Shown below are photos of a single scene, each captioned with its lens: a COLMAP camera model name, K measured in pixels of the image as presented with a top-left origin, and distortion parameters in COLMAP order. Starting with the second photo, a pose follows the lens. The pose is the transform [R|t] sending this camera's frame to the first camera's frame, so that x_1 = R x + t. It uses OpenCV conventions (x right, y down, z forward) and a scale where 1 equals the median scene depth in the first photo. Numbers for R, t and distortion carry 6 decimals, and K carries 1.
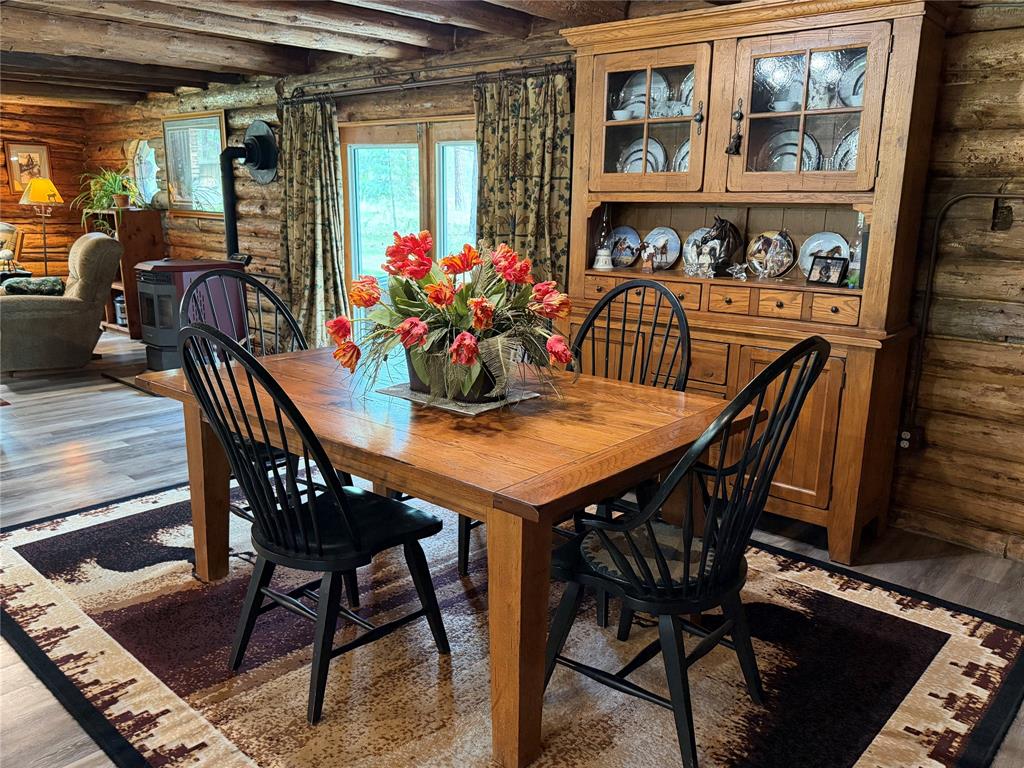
lens RADIAL K [[781.9, 0, 508.8], [0, 781.9, 389.3], [0, 0, 1]] dist [0.034095, -0.043029]
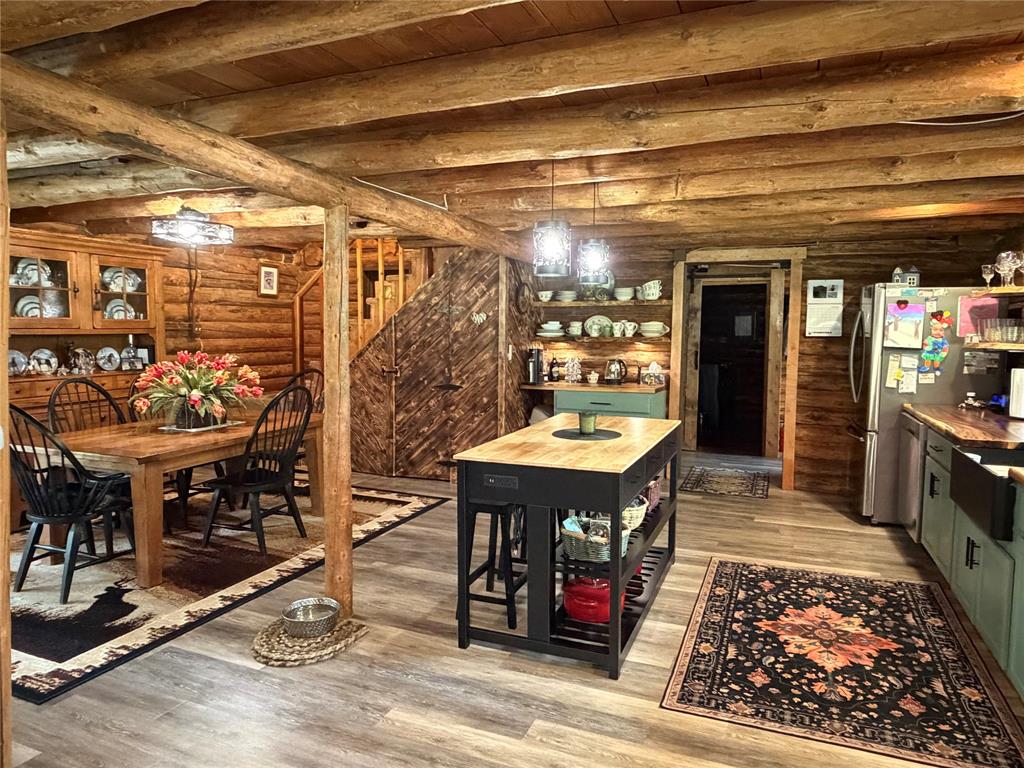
lens RADIAL K [[661.6, 0, 512.0], [0, 661.6, 384.0], [0, 0, 1]] dist [-0.000522, -0.000105]
pose [[-0.327718, -0.093832, 0.940105, -2.054068], [0.208840, 0.963247, 0.168943, -0.237691], [-0.921405, 0.251697, -0.296077, 0.751895]]
